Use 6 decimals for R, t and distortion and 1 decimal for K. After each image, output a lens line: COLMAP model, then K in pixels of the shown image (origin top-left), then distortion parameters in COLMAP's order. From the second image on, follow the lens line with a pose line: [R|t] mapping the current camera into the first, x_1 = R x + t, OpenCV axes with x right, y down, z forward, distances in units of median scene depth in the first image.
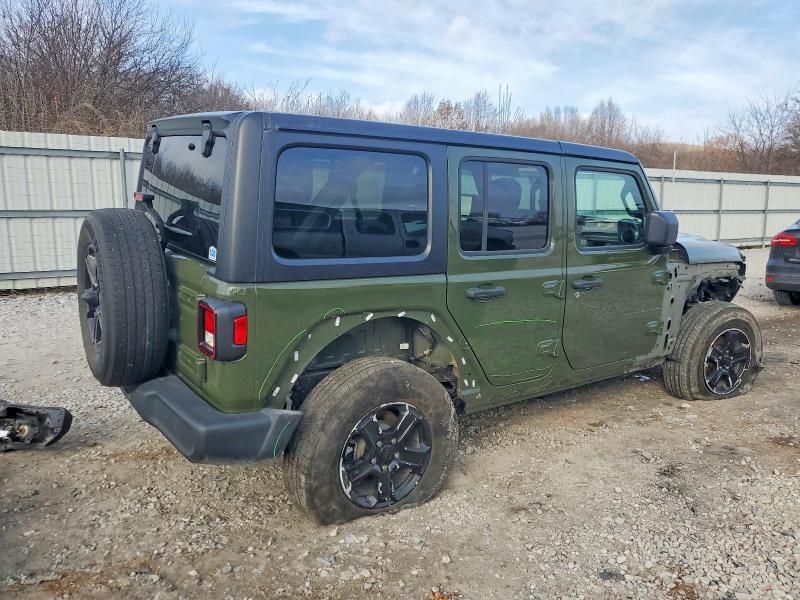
lens RADIAL K [[635.7, 0, 396.0], [0, 635.7, 297.9], [0, 0, 1]] dist [0.010210, 0.003710]
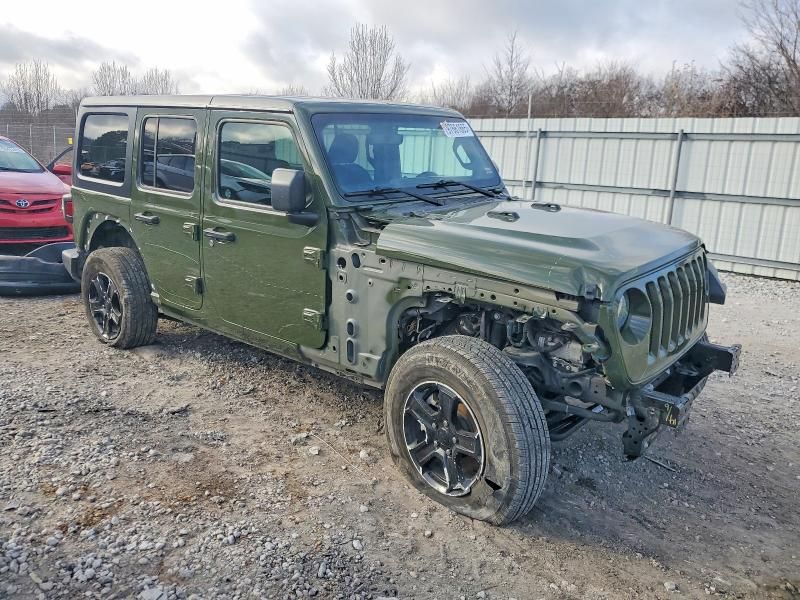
lens RADIAL K [[635.7, 0, 396.1], [0, 635.7, 299.8], [0, 0, 1]] dist [0.010210, 0.003710]
pose [[0.222591, 0.212363, -0.951502, 0.923723], [-0.203282, 0.964645, 0.167742, -0.102387], [0.953483, 0.156086, 0.257891, 0.693864]]
